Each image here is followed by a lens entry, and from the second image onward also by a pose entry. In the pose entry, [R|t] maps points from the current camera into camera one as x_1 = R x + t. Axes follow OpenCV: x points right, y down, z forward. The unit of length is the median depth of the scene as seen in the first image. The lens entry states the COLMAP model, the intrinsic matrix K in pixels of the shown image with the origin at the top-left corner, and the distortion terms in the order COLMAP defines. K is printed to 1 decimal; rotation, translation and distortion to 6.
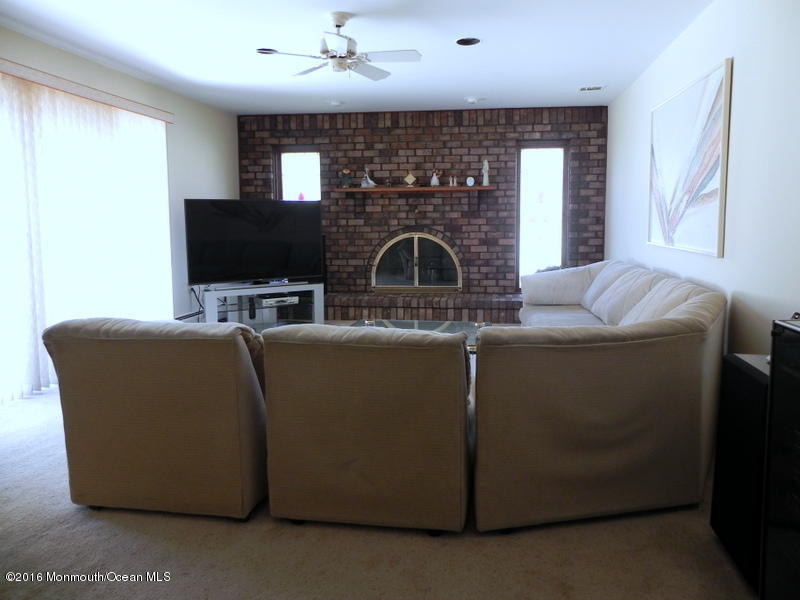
lens RADIAL K [[622.8, 0, 401.4], [0, 622.8, 288.3], [0, 0, 1]] dist [0.000830, 0.002245]
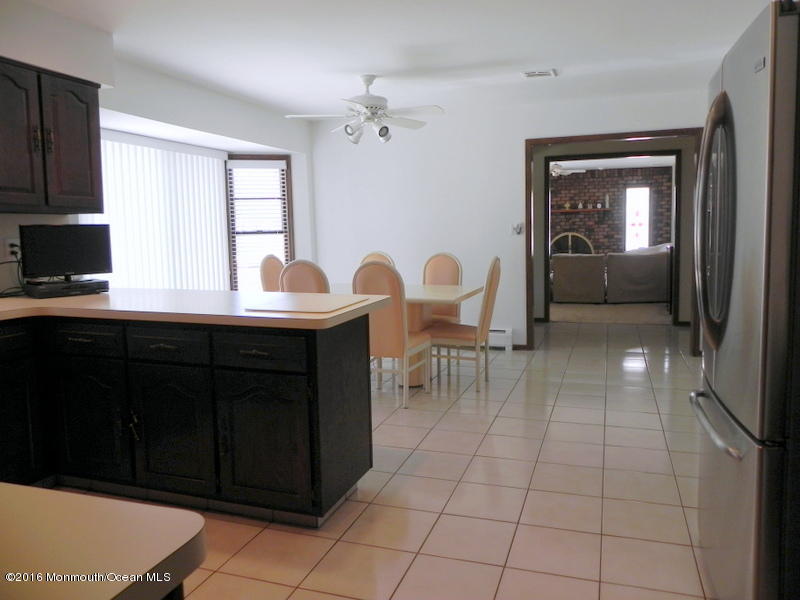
lens RADIAL K [[622.8, 0, 401.4], [0, 622.8, 288.3], [0, 0, 1]] dist [0.000830, 0.002245]
pose [[0.983963, -0.000663, -0.178370, -0.151956], [0.000271, 0.999997, -0.002224, 0.092064], [0.178371, 0.002140, 0.983961, -1.037960]]
